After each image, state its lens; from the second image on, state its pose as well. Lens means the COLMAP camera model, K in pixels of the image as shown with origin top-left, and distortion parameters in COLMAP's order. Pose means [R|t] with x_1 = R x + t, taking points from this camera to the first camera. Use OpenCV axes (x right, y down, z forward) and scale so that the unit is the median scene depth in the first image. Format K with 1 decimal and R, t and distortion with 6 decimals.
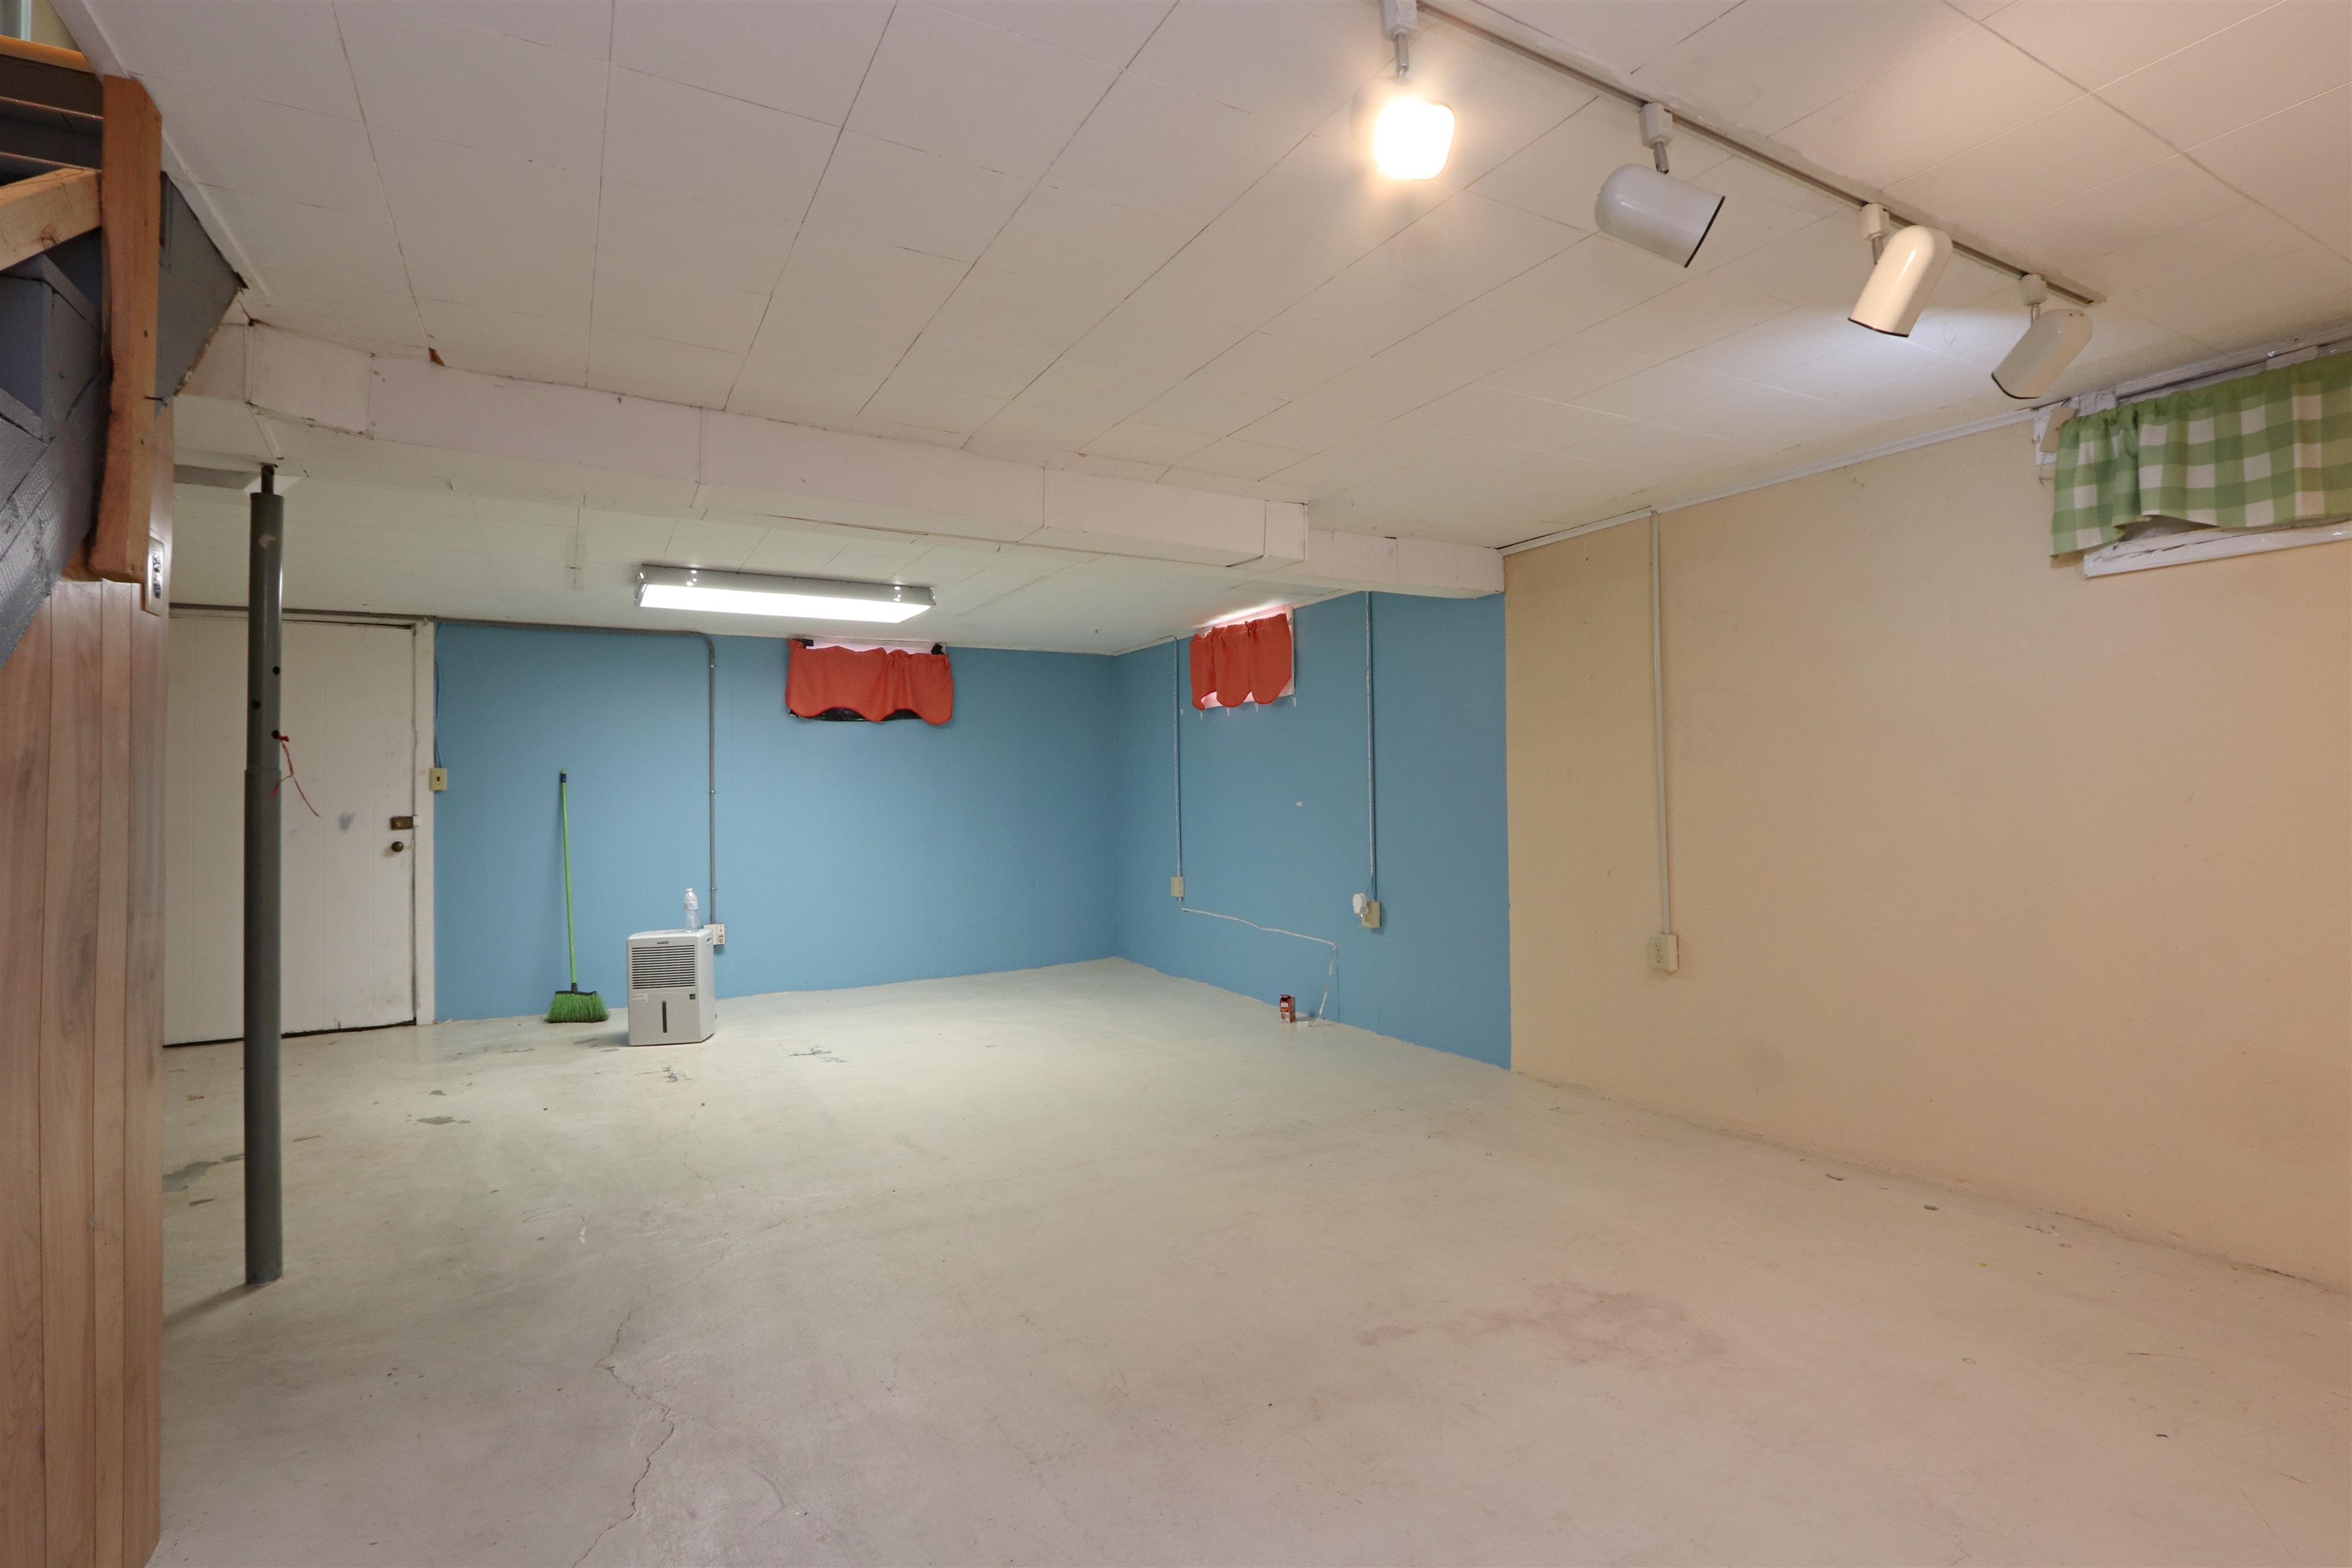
lens RADIAL K [[1096.6, 0, 1172.1], [0, 1096.6, 778.4], [0, 0, 1]] dist [-0.020158, 0.003995]
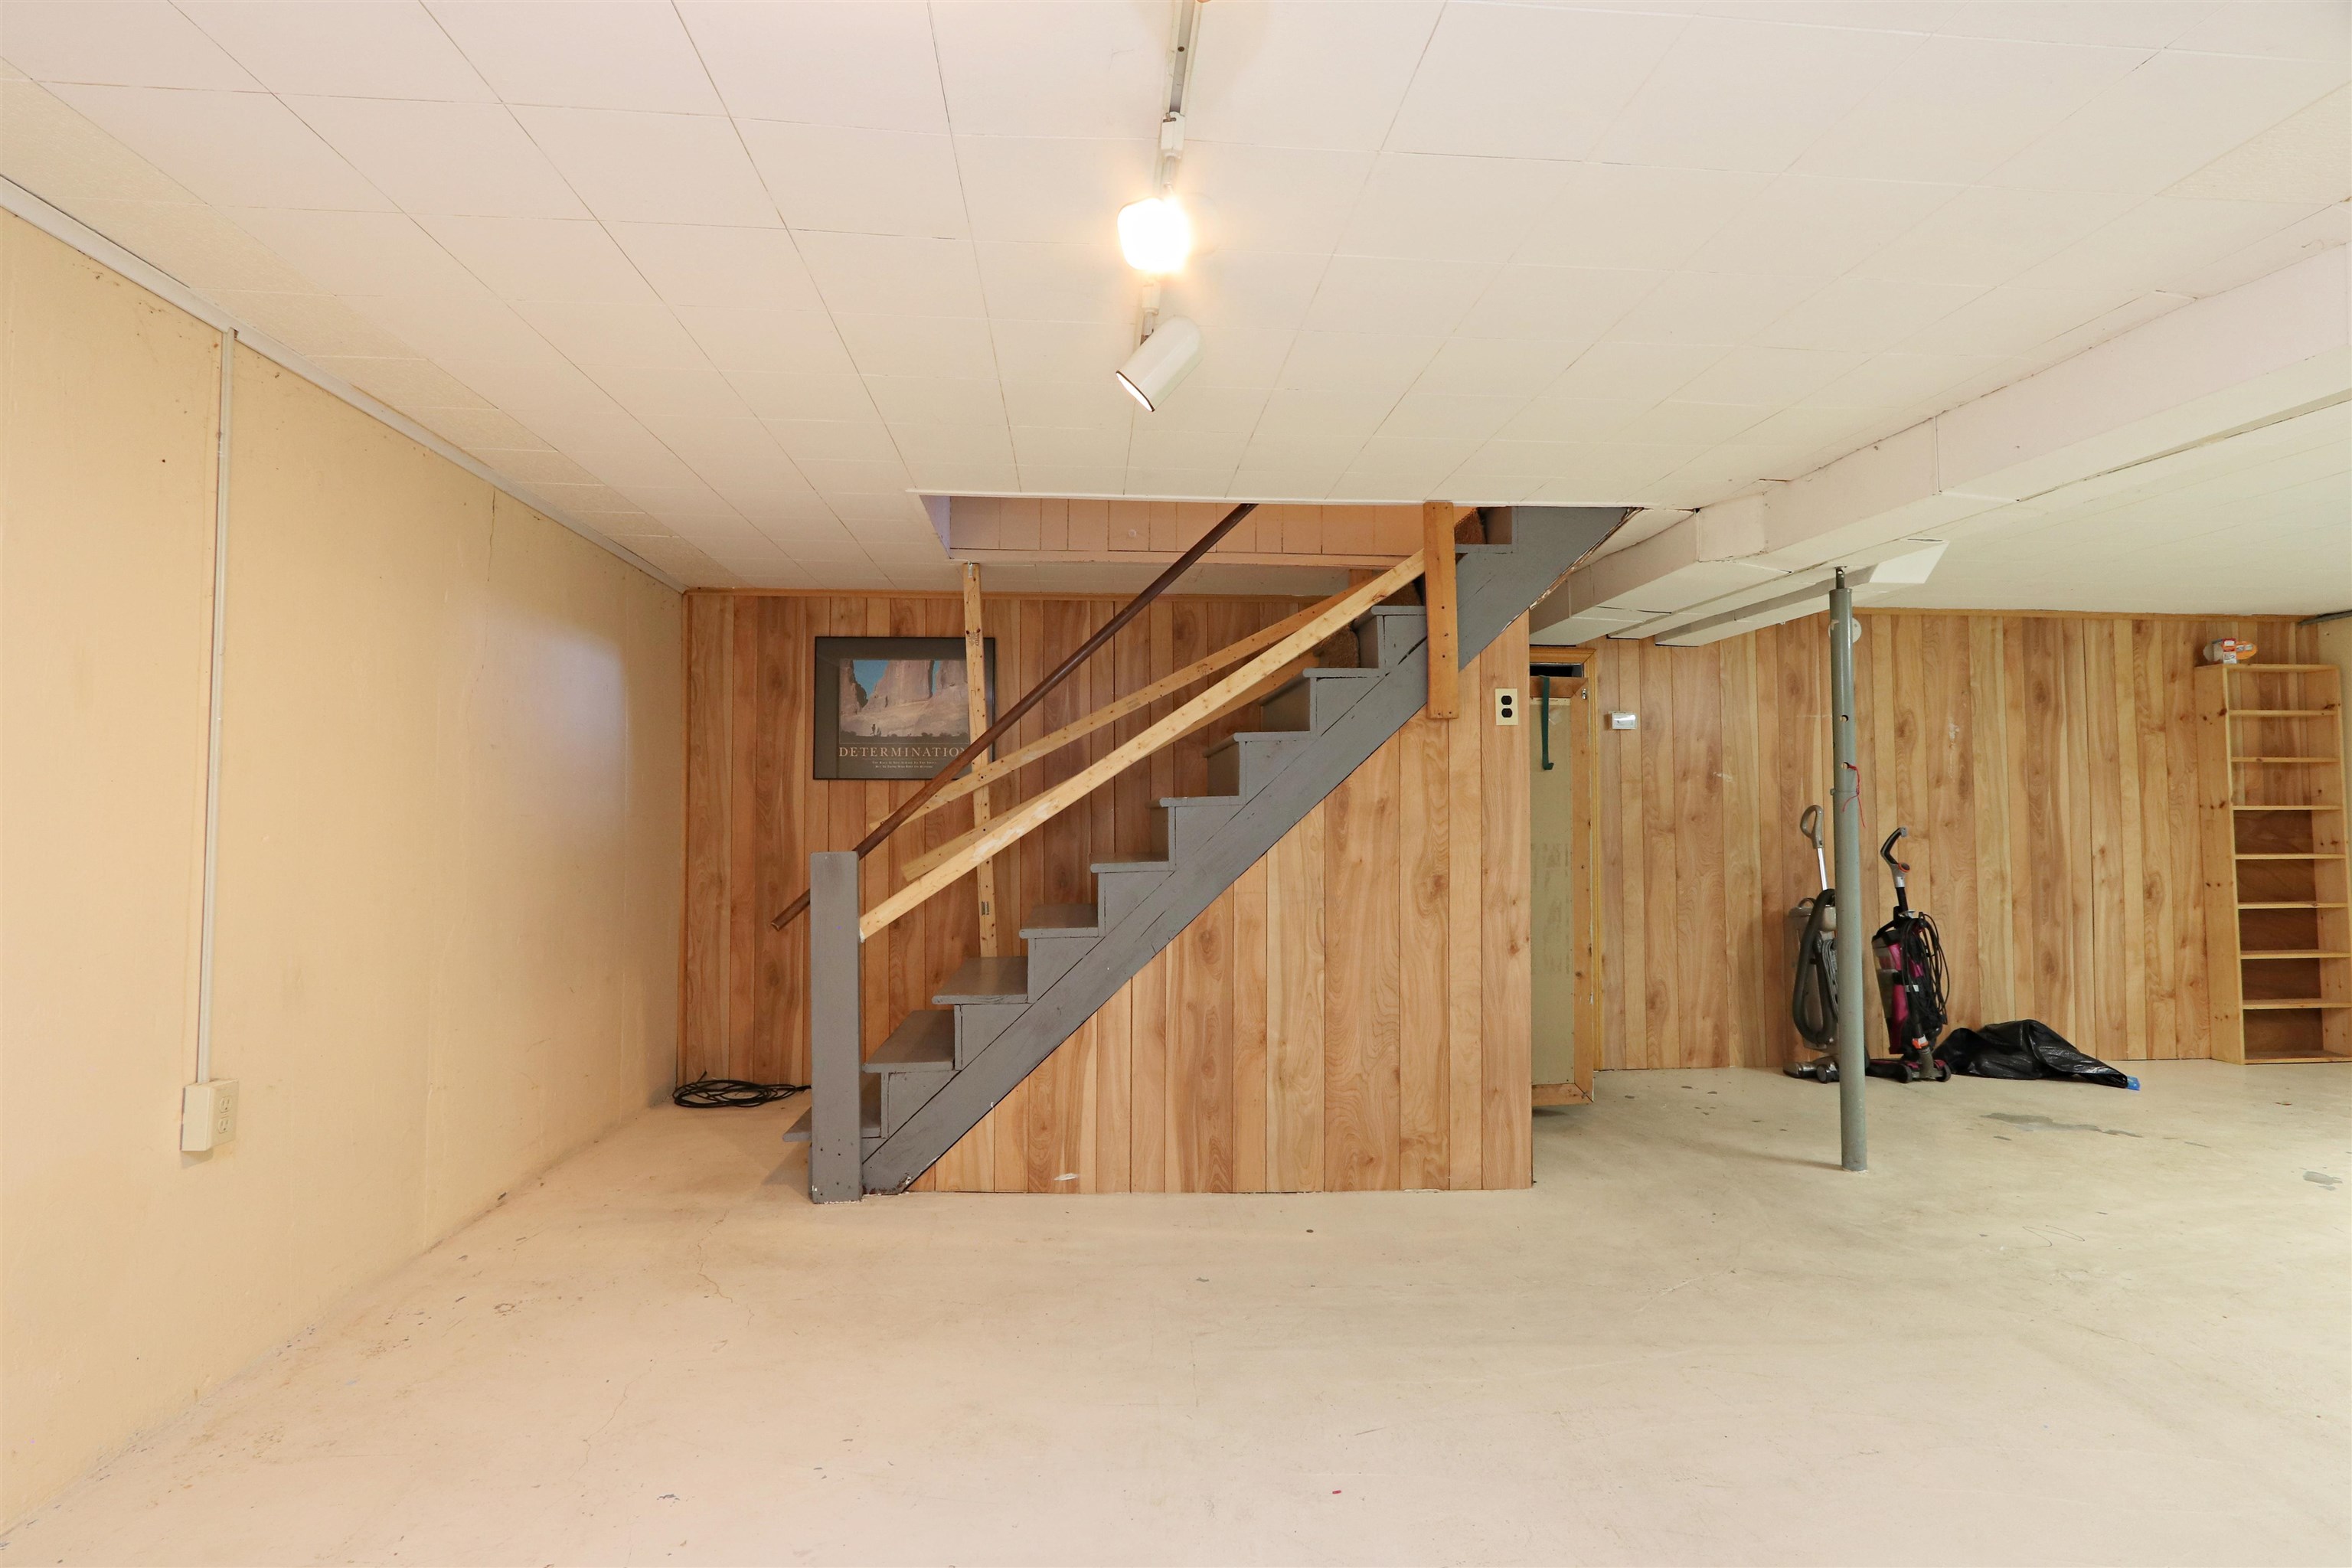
lens RADIAL K [[1096.6, 0, 1170.9], [0, 1096.6, 779.9], [0, 0, 1]] dist [-0.020158, 0.003995]
pose [[-0.391540, -0.011822, -0.920085, 0.750645], [0.019450, 0.999588, -0.021121, -0.011216], [0.919956, -0.026165, -0.391148, 0.752475]]
